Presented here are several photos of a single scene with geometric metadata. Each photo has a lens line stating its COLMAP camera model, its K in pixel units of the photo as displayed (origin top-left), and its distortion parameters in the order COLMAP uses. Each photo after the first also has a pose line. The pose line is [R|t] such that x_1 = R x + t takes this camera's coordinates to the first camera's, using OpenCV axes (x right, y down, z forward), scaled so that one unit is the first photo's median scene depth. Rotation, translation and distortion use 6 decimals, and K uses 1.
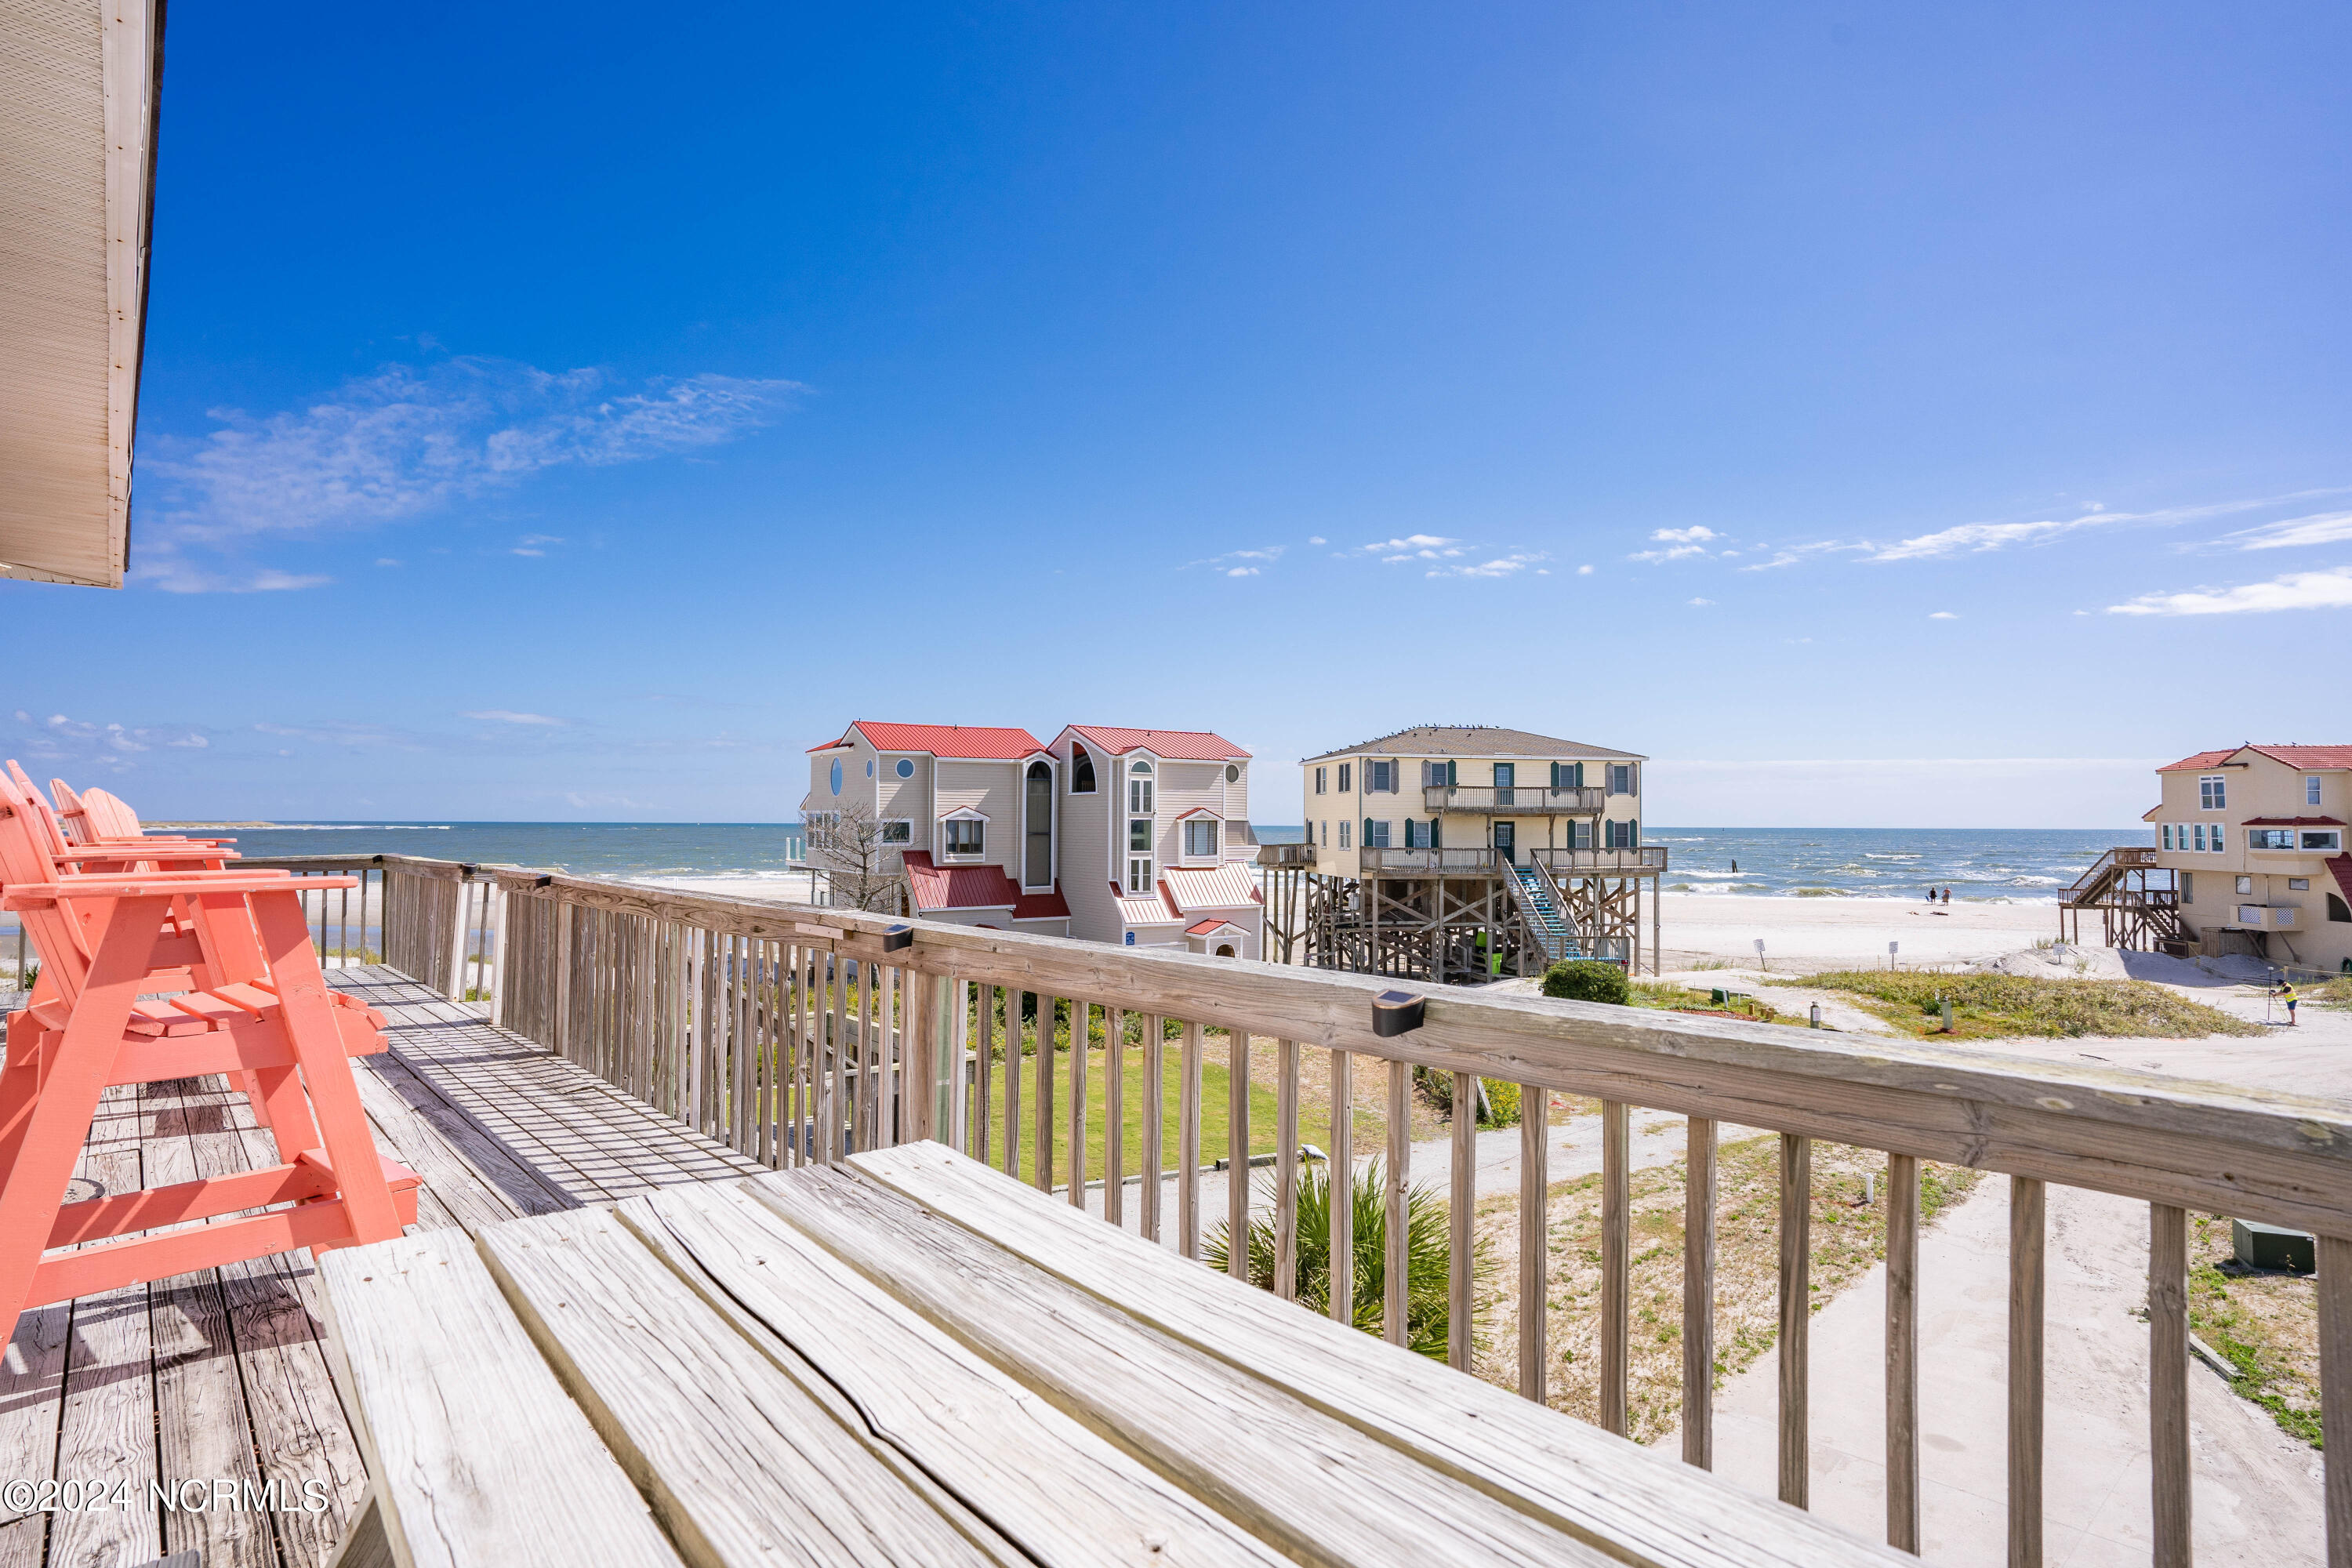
lens RADIAL K [[1222.9, 0, 1176.0], [0, 1222.9, 784.0], [0, 0, 1]] dist [-0.090030, 0.047599]
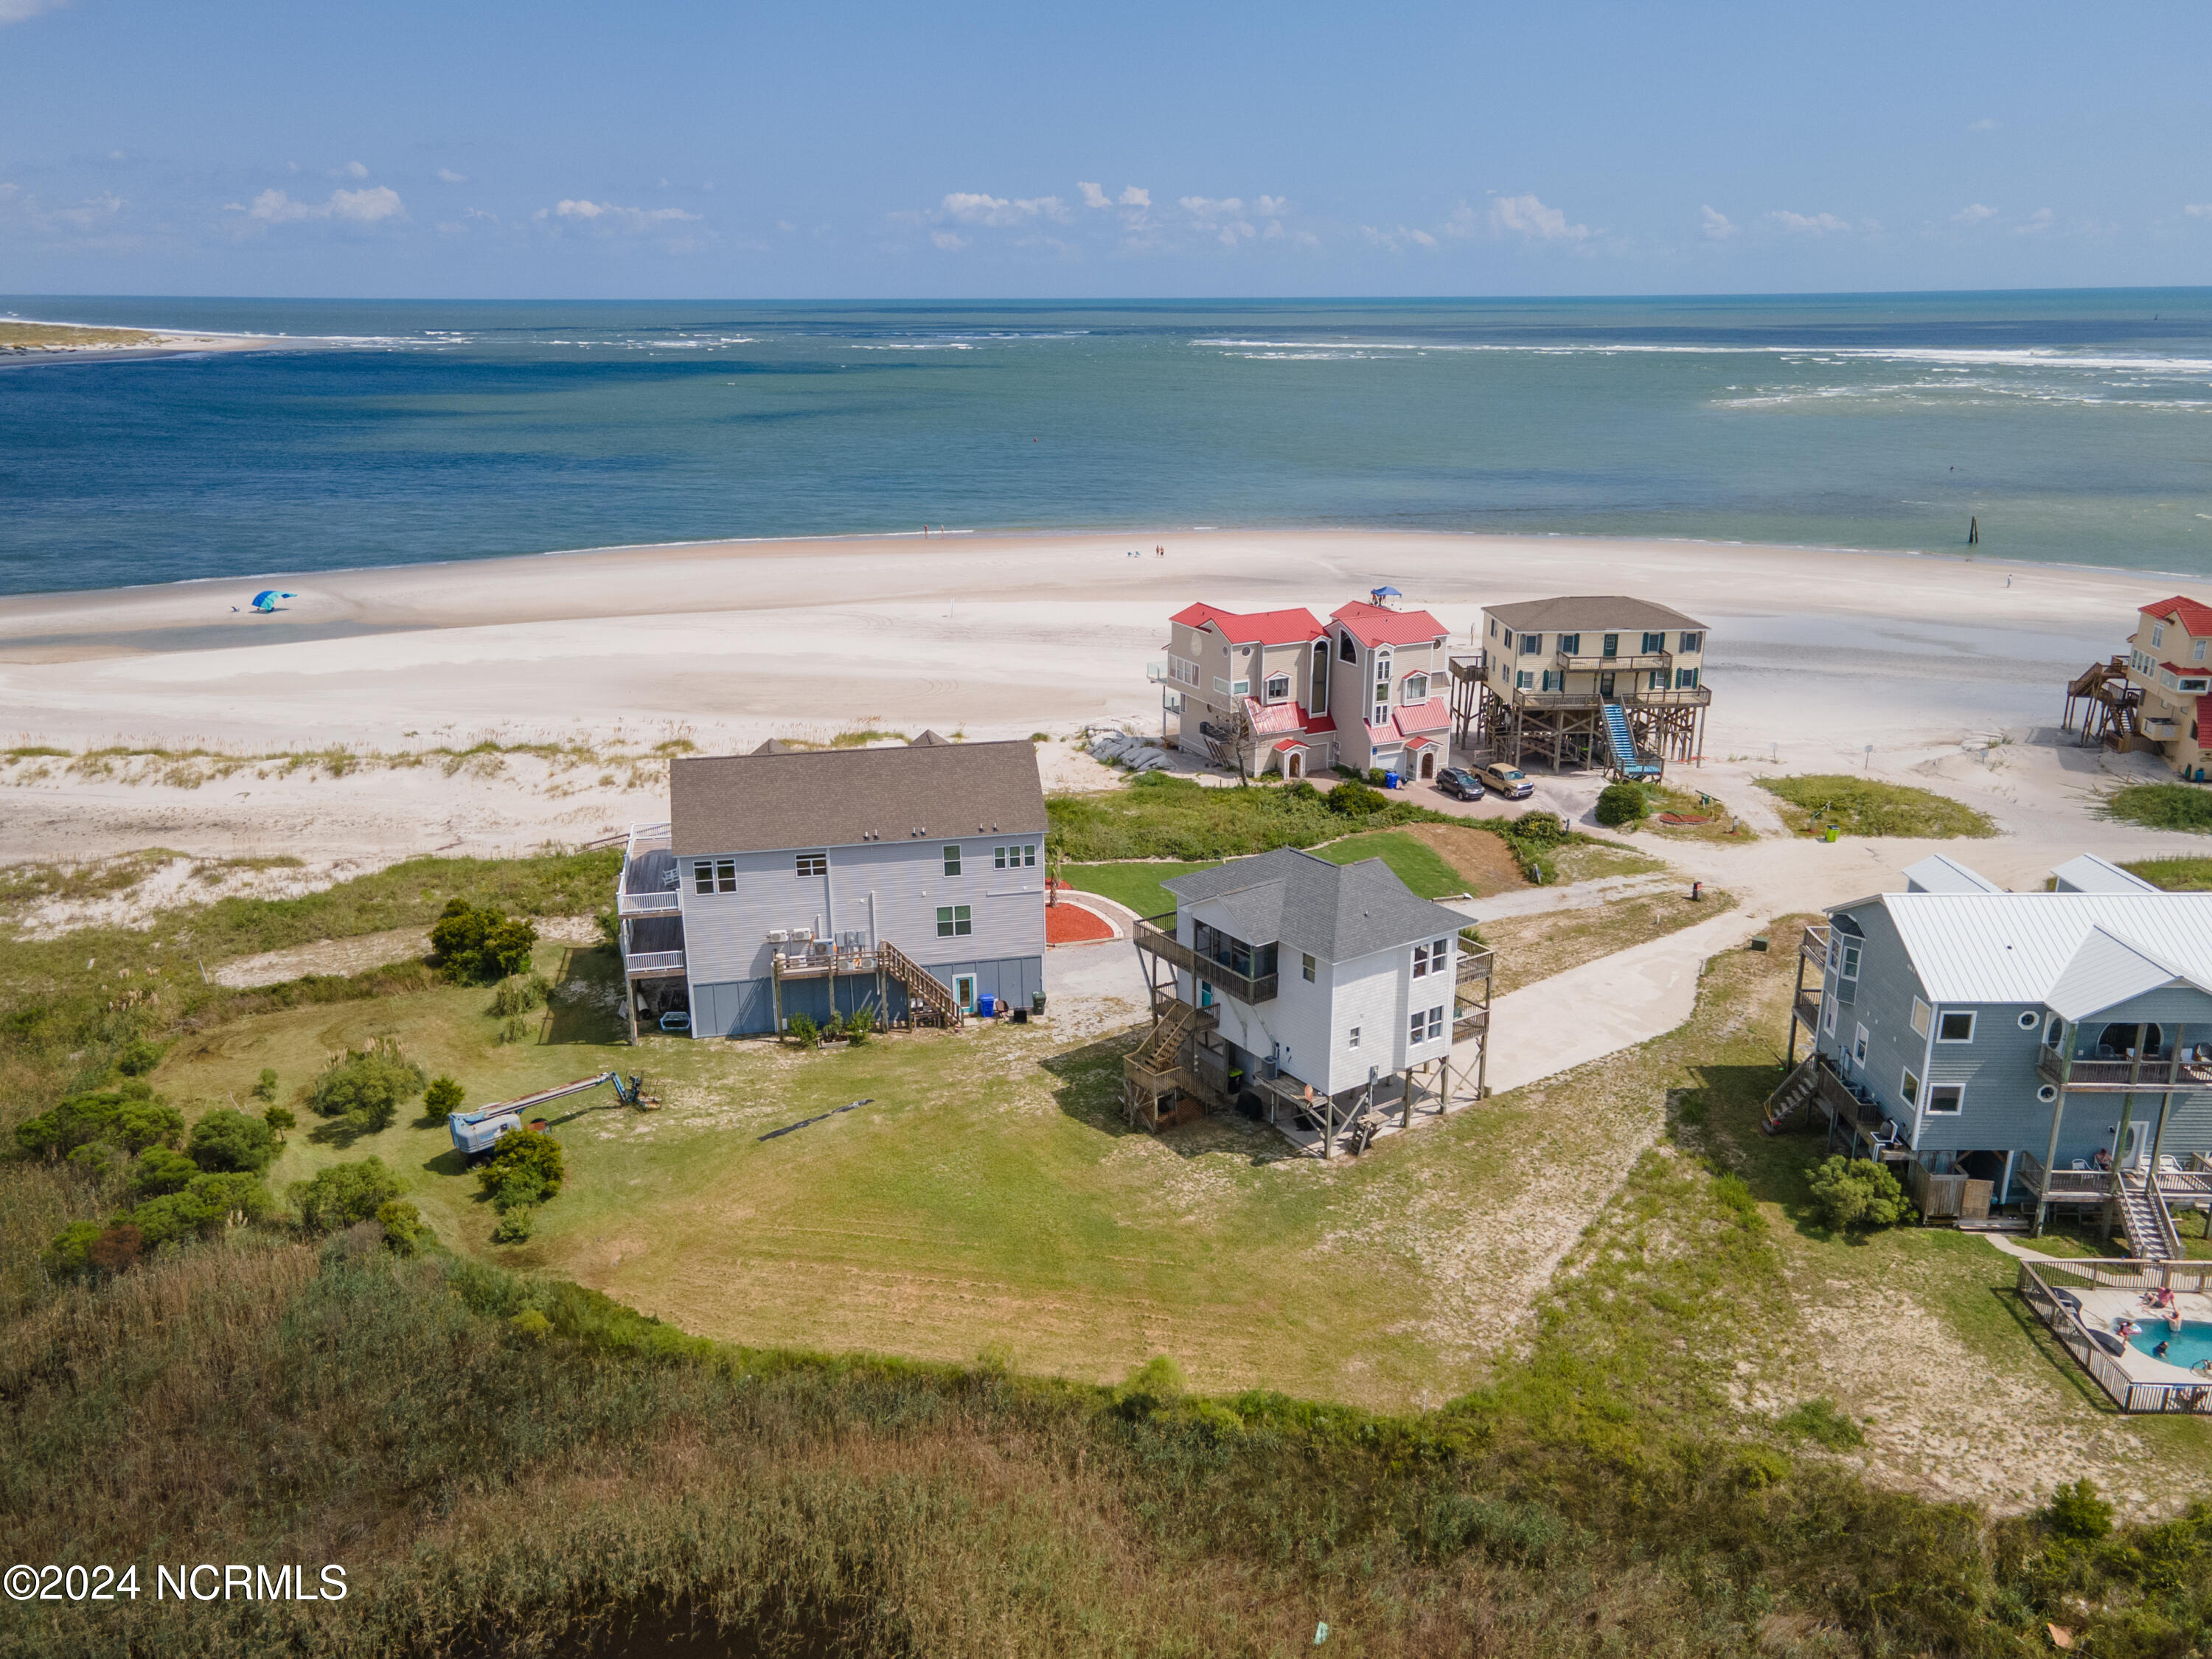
lens RADIAL K [[1513.6, 0, 1106.0], [0, 1513.6, 829.5], [0, 0, 1]] dist [-0.079471, -0.000716]
pose [[0.989627, 0.031146, -0.140247, -0.100557], [0.018404, 0.940689, 0.338769, -0.459642], [0.142480, -0.337836, 0.930358, -1.008249]]
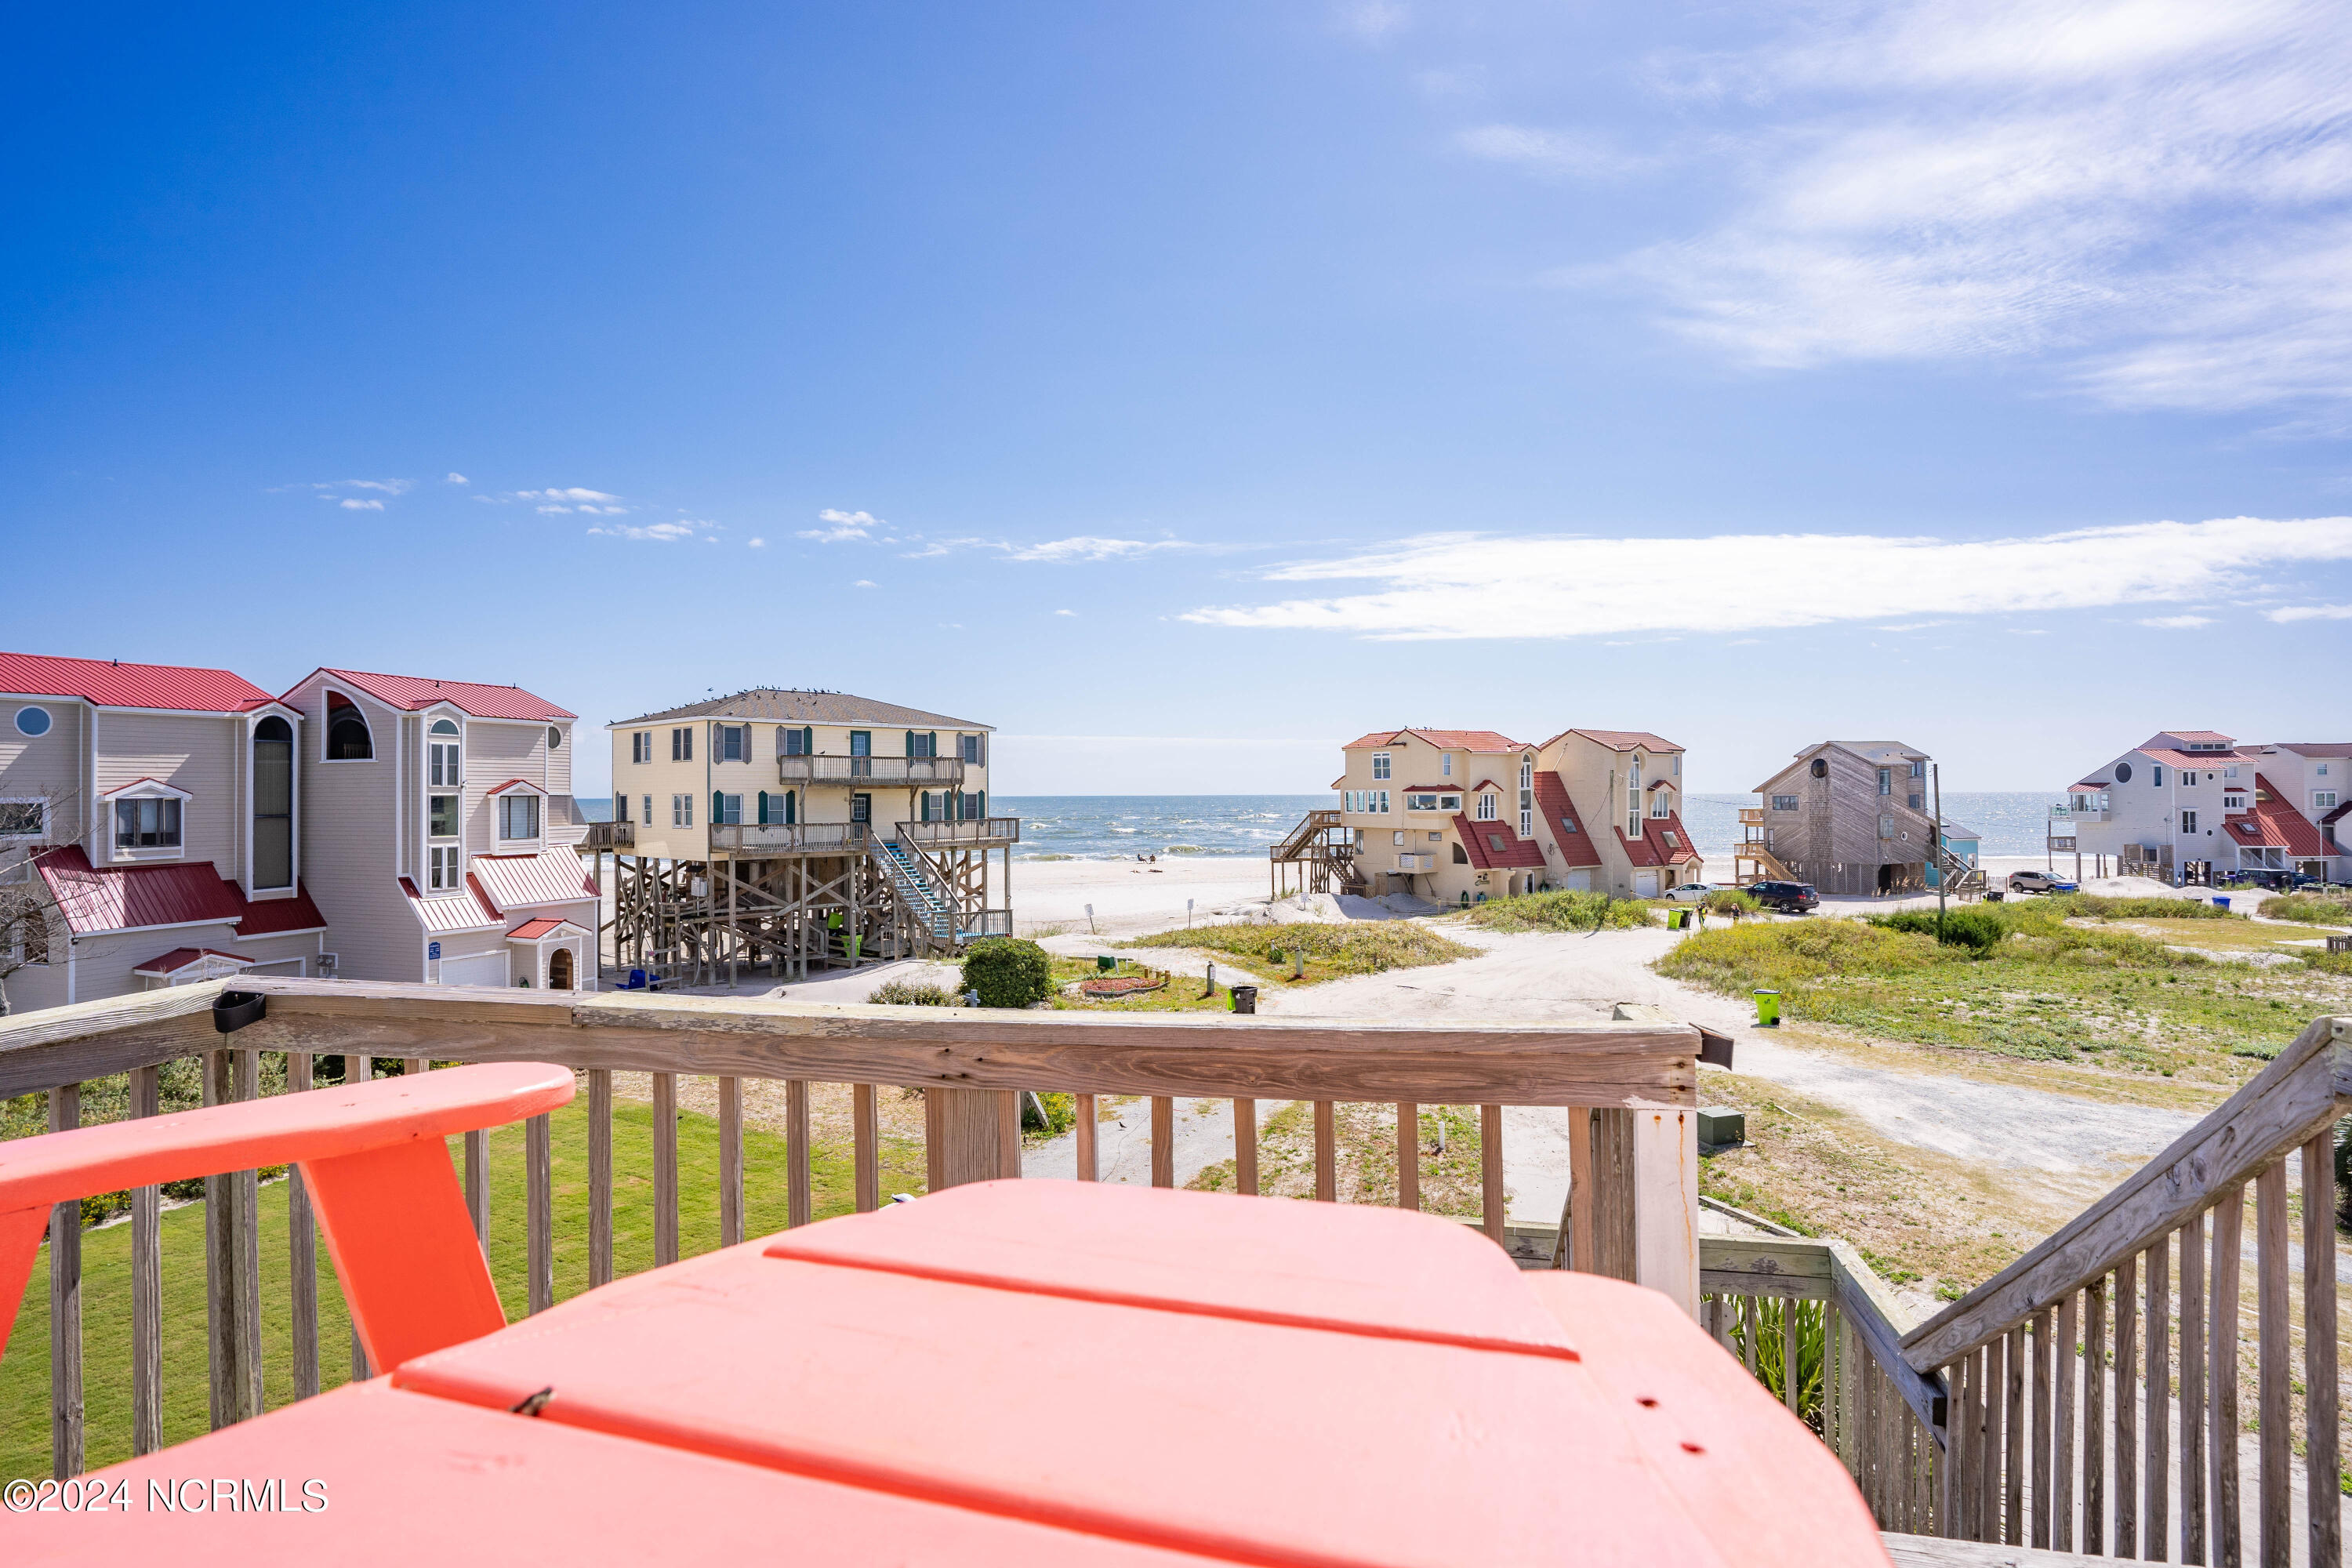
lens RADIAL K [[1222.9, 0, 1176.0], [0, 1222.9, 784.0], [0, 0, 1]] dist [-0.090030, 0.047599]
pose [[0.795646, -0.005056, 0.605741, -0.105126], [-0.009550, 0.999736, 0.020888, 0.001801], [-0.605687, -0.022404, 0.795388, 0.113987]]
